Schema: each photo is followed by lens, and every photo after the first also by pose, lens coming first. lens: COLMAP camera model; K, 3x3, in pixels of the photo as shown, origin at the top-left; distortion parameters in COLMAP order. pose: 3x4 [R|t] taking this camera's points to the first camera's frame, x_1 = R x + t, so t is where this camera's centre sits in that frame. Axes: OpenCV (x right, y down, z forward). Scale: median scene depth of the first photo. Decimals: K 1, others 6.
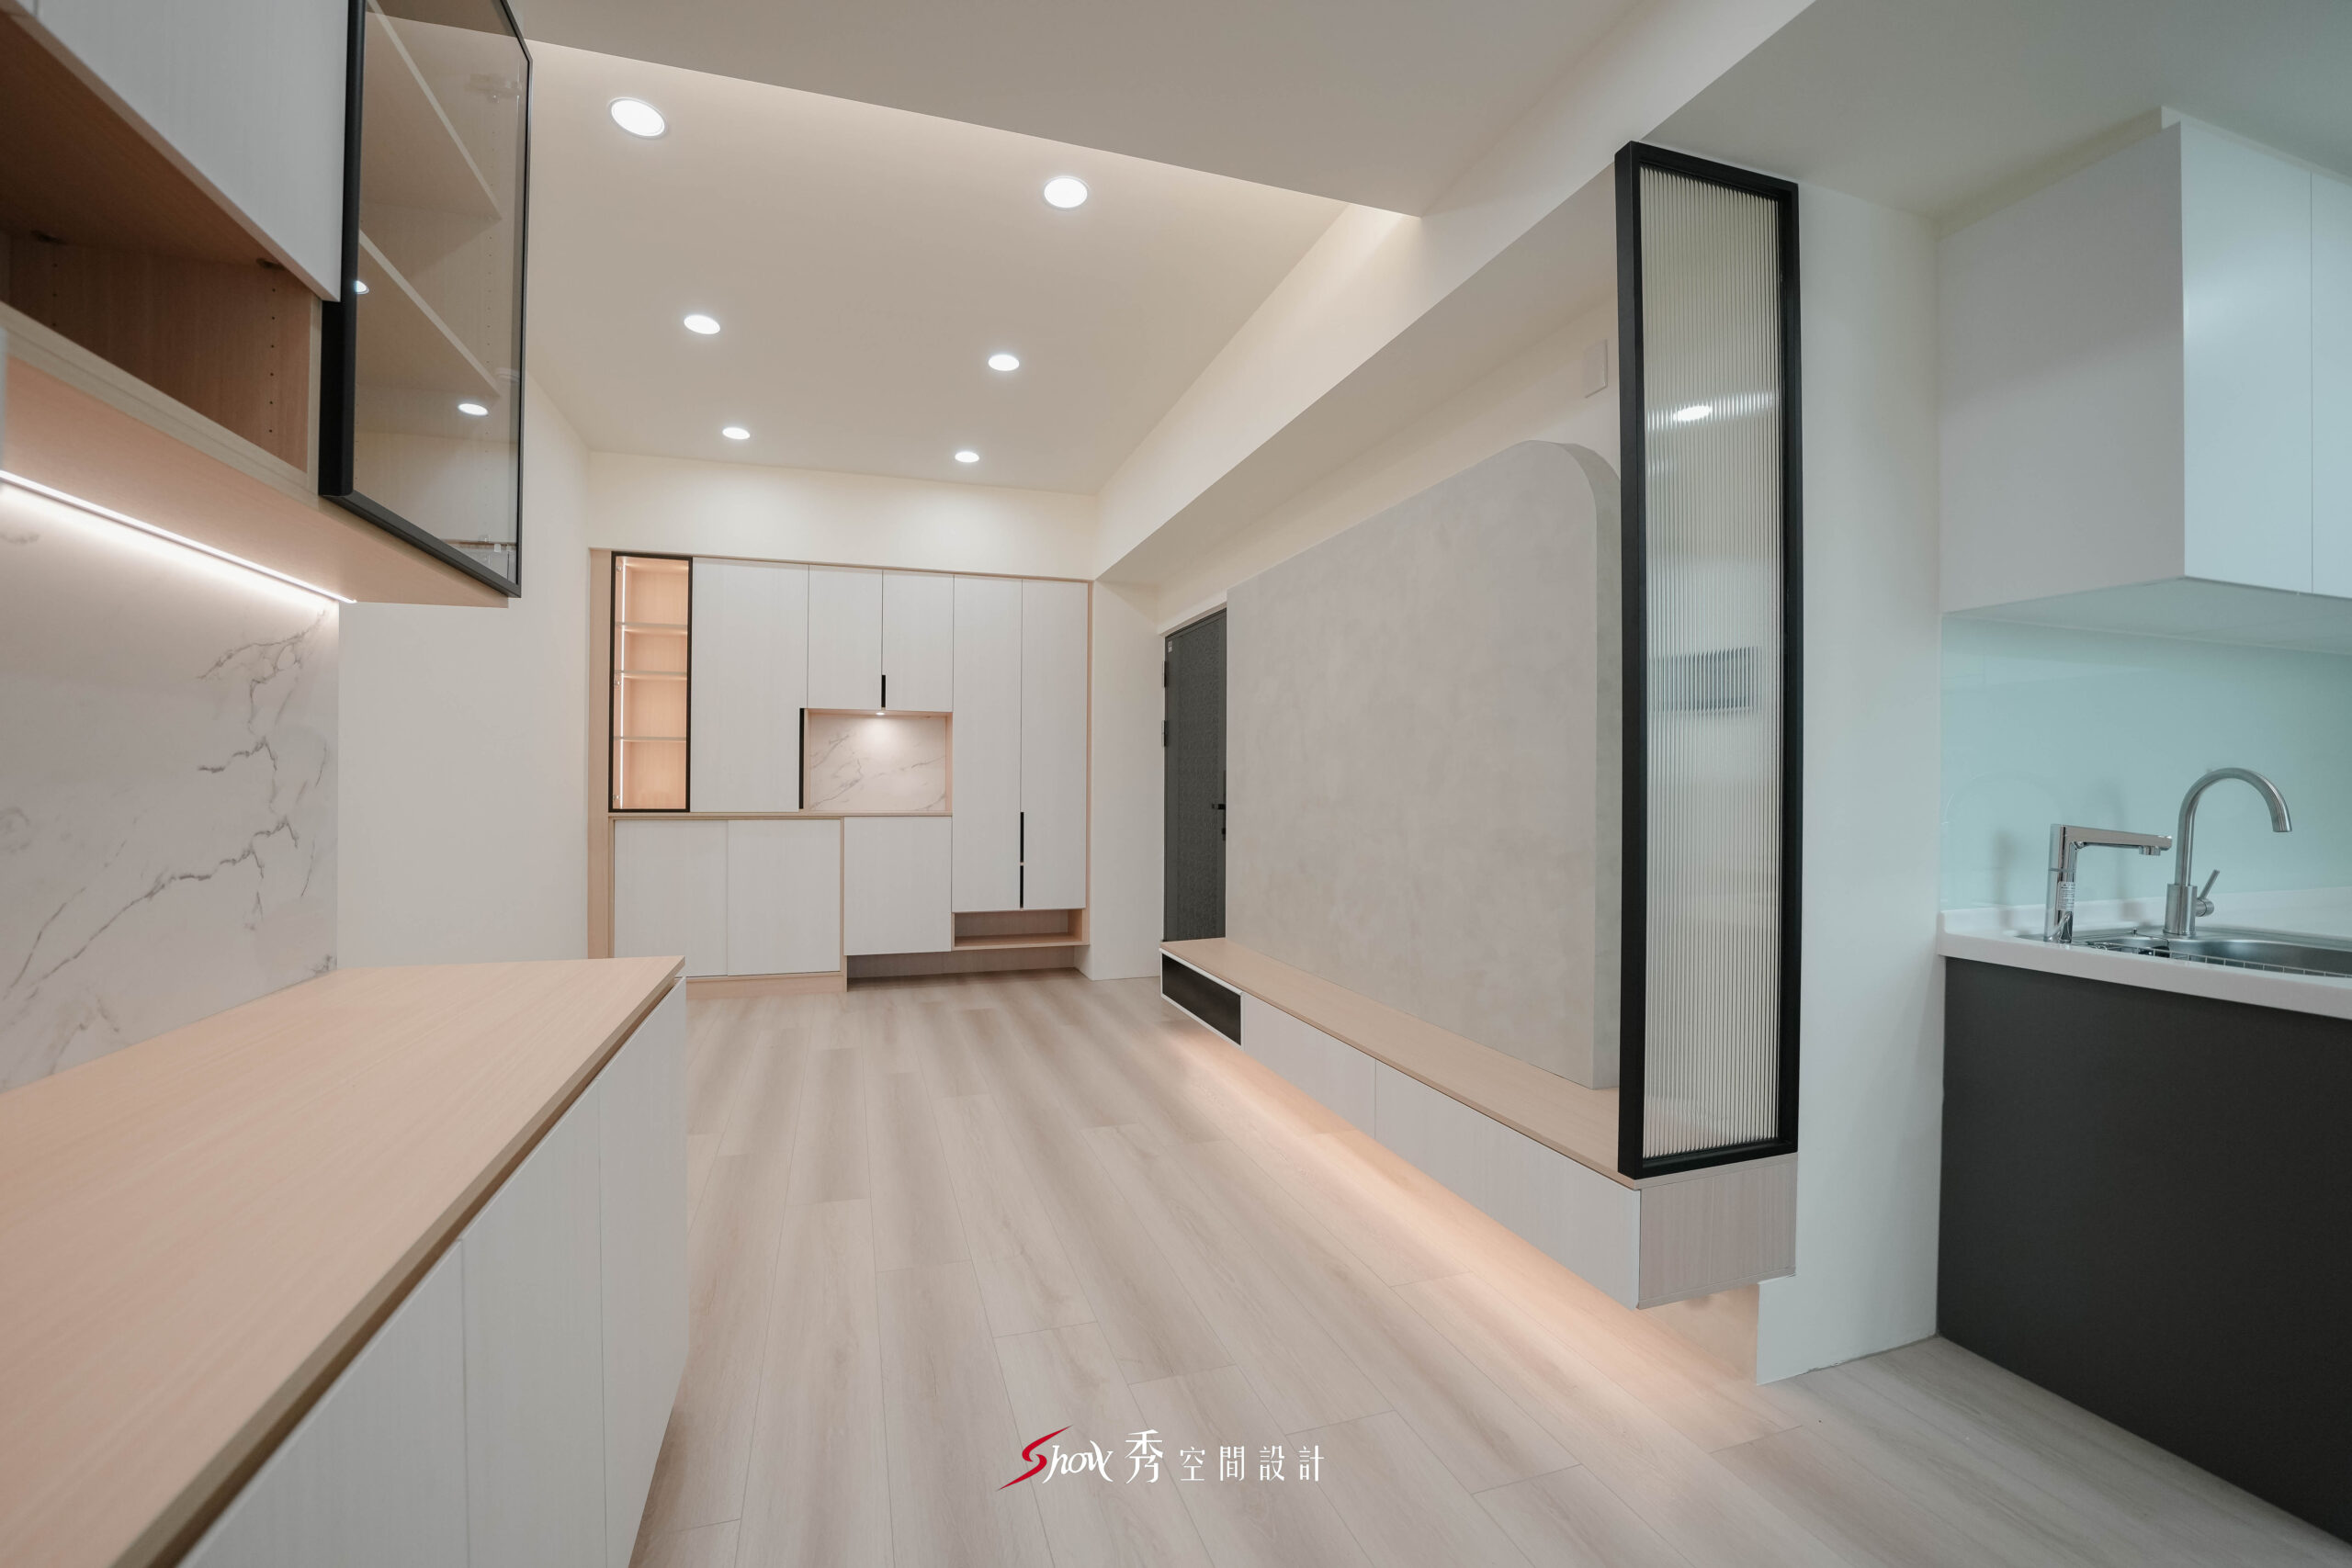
lens RADIAL K [[889.5, 0, 1105.2], [0, 889.5, 790.8], [0, 0, 1]] dist [-0.025161, 0.000450]
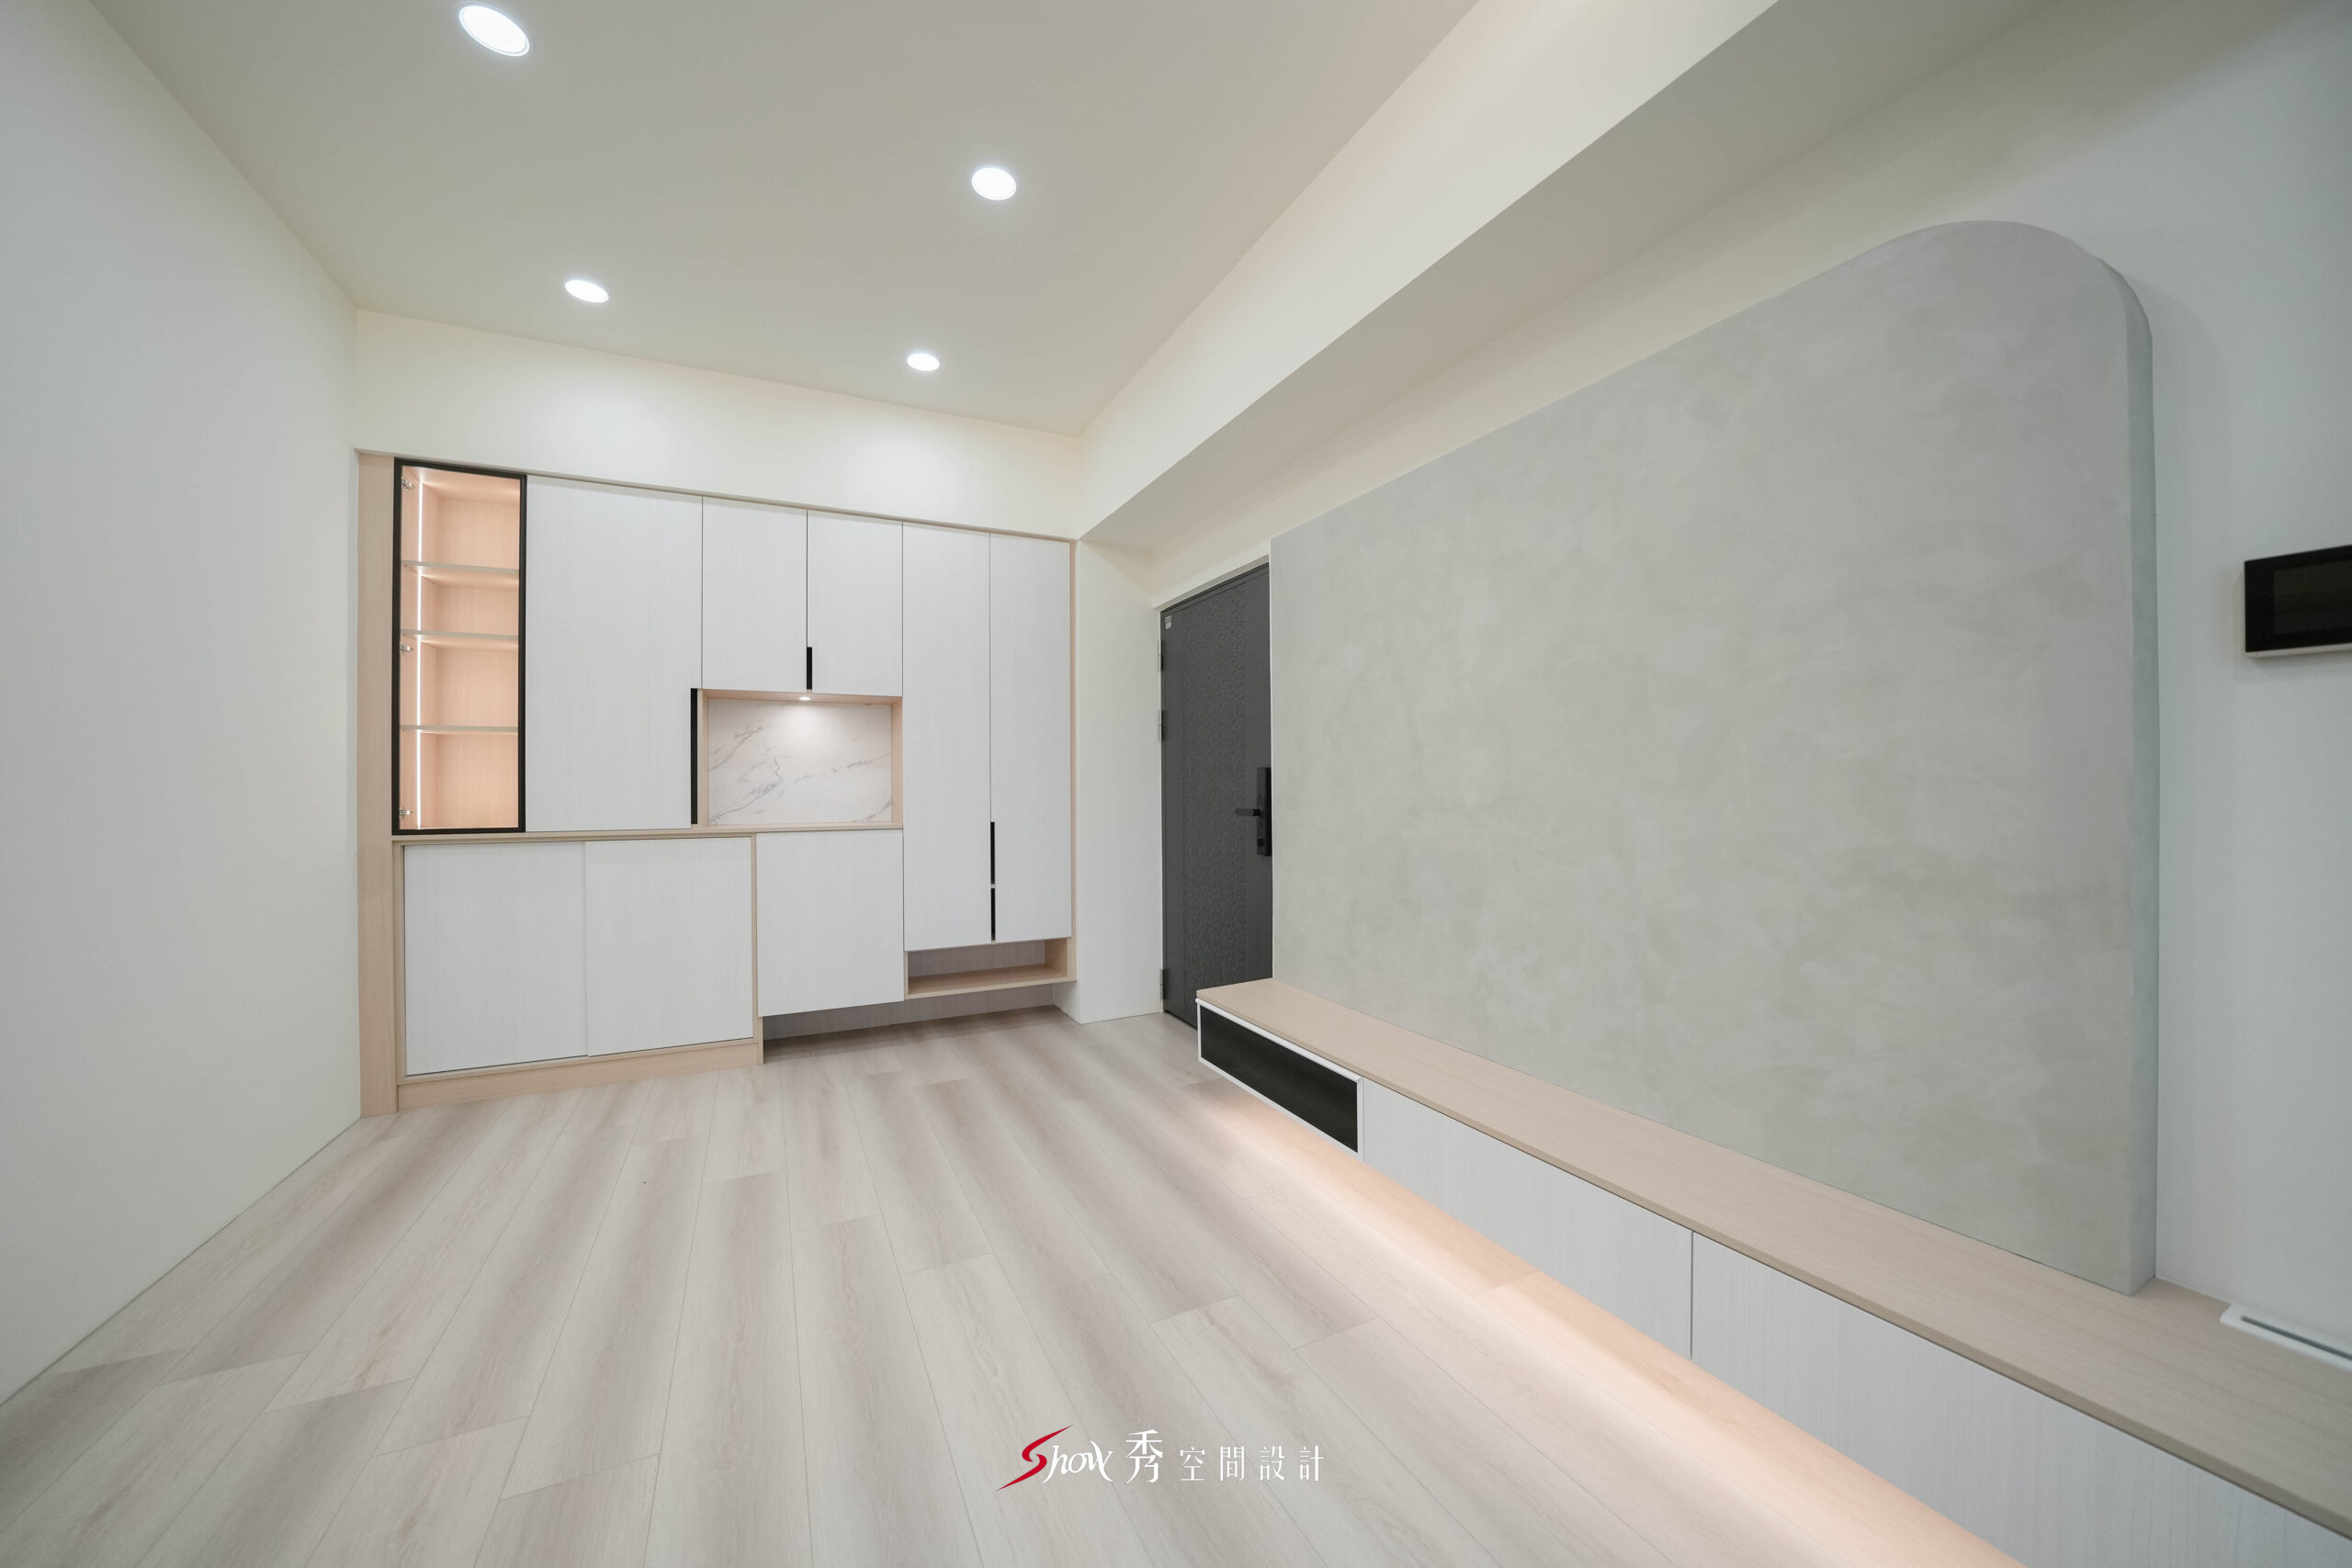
lens RADIAL K [[816.2, 0, 1169.4], [0, 816.2, 787.2], [0, 0, 1]] dist [-0.022653, 0.000080]
pose [[0.983738, -0.011860, 0.179220, -0.077181], [0.012841, 0.999908, -0.004313, -0.002679], [-0.179152, 0.006544, 0.983800, 0.278037]]
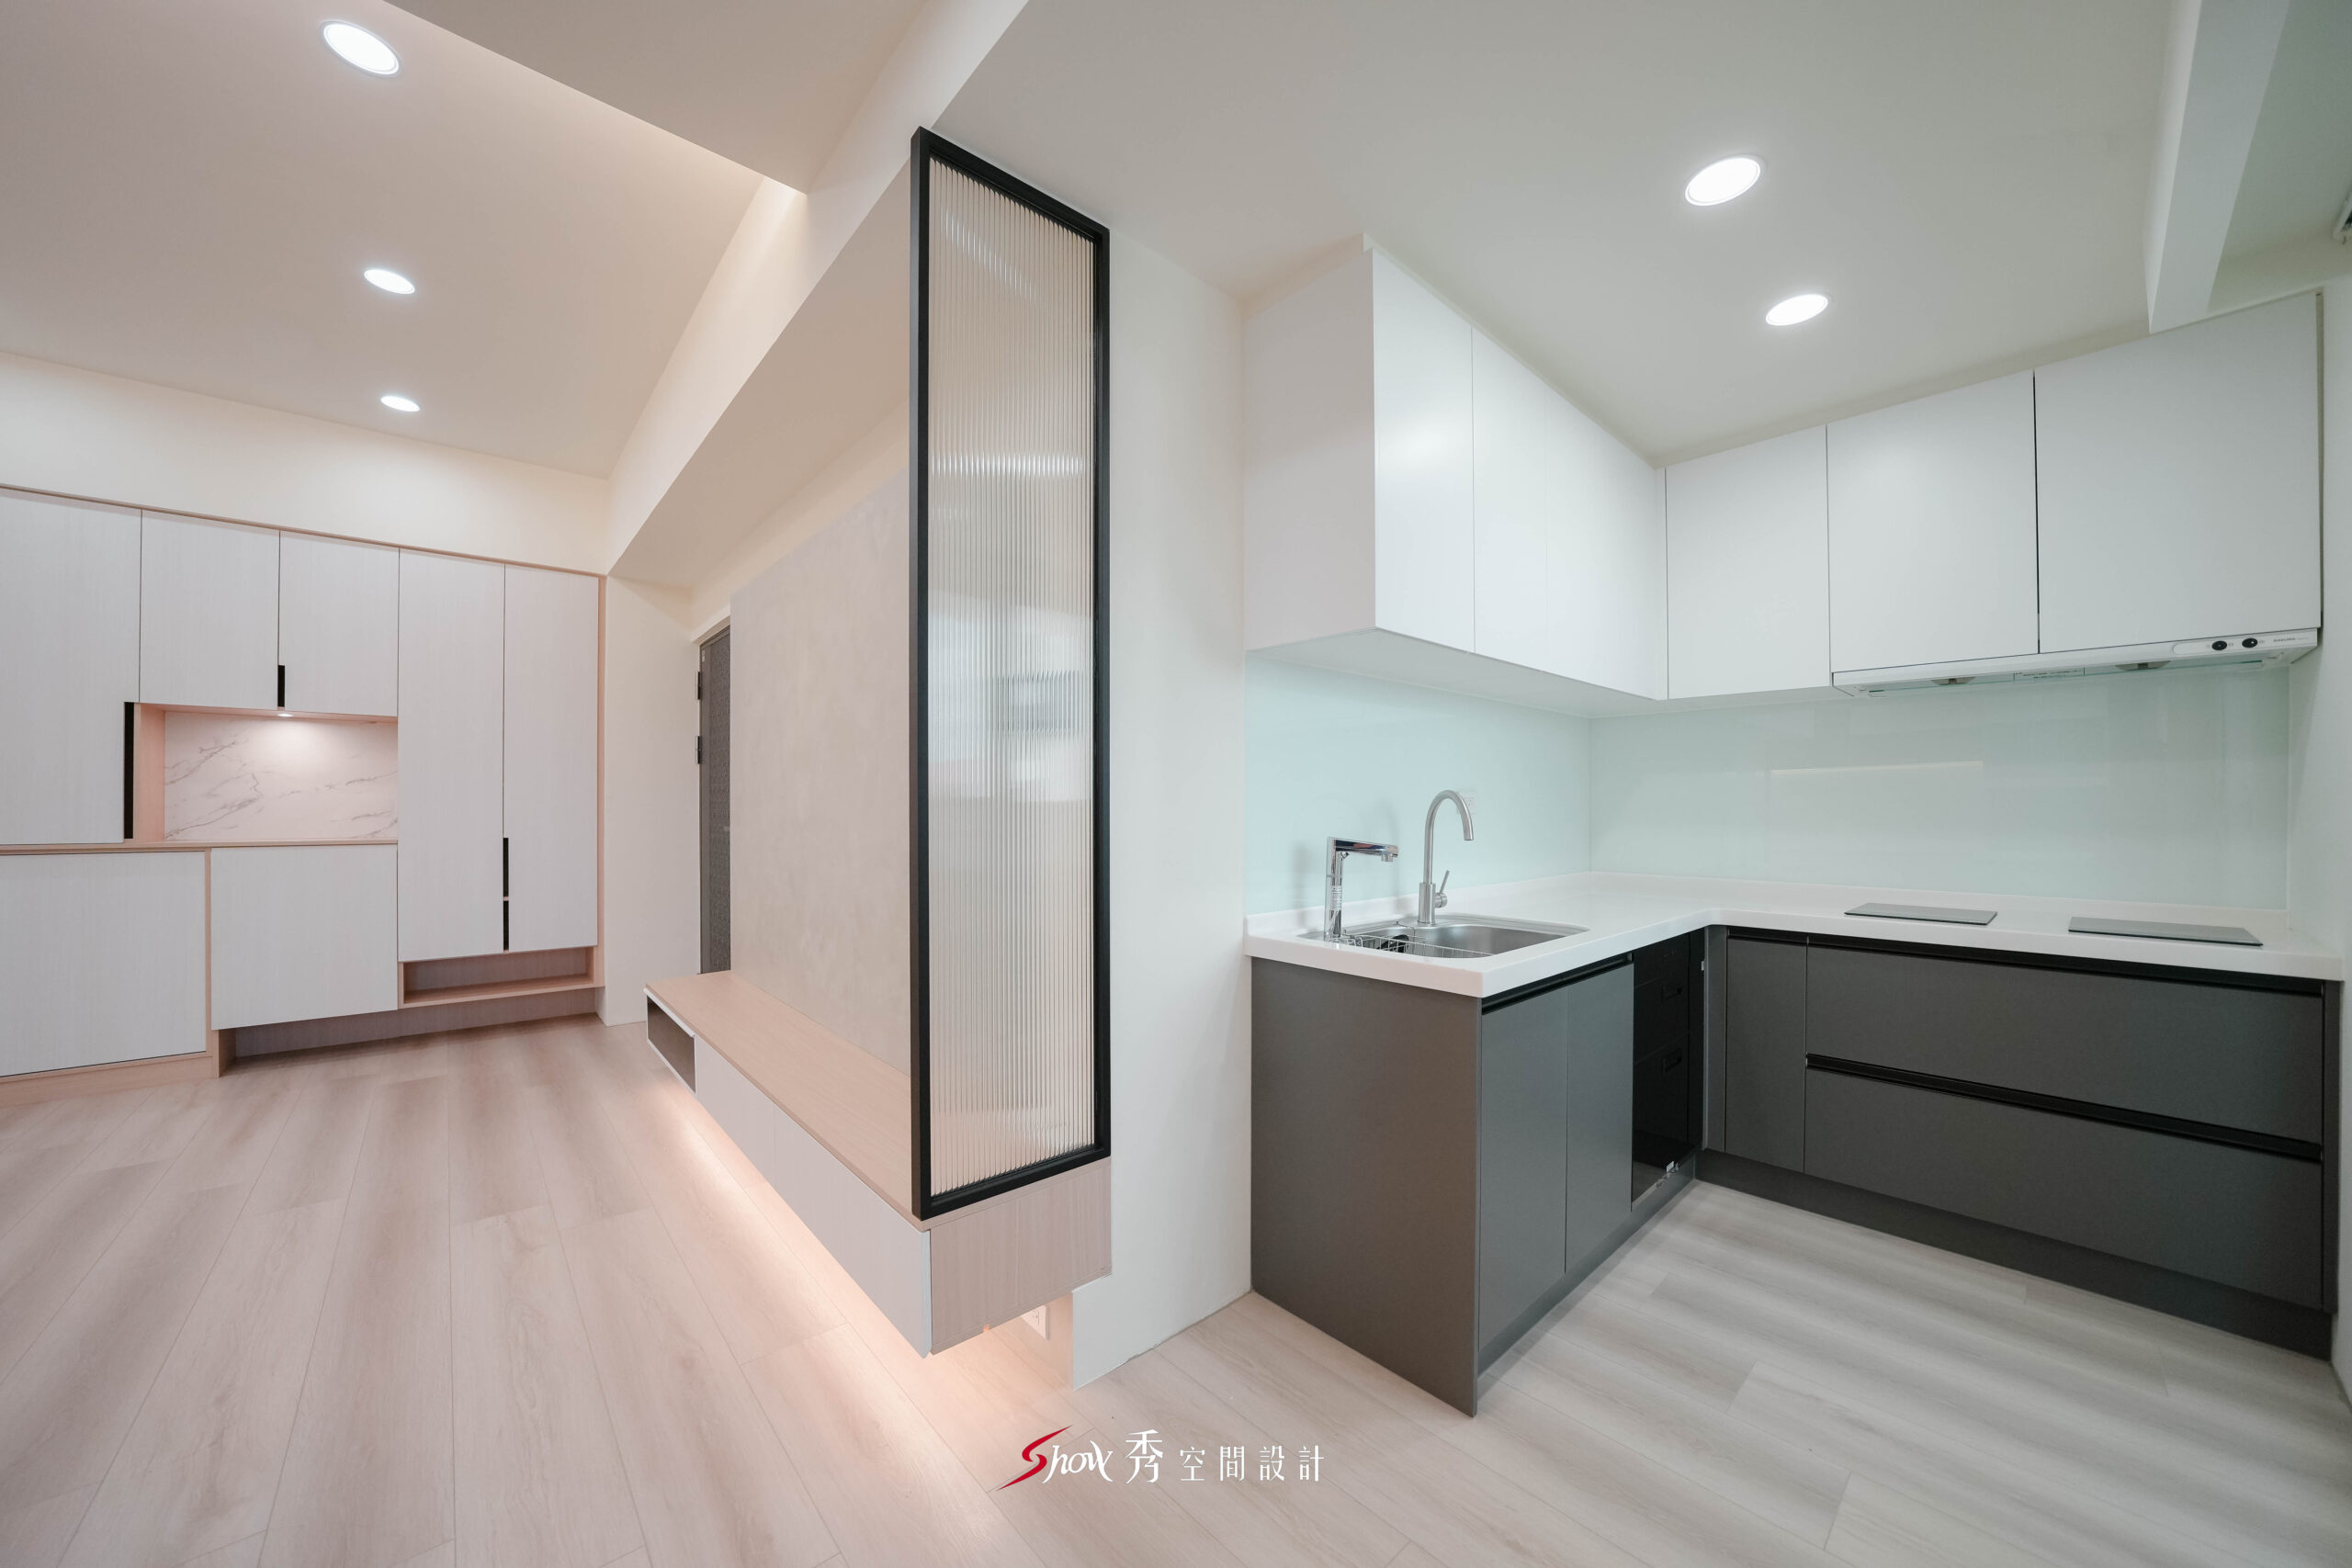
lens RADIAL K [[824.1, 0, 1172.9], [0, 824.1, 808.7], [0, 0, 1]] dist [-0.036025, 0.006008]
pose [[0.900002, -0.002854, 0.435876, 0.165399], [0.004268, 0.999988, -0.002265, 0.000752], [-0.435864, 0.003899, 0.900004, 0.032418]]
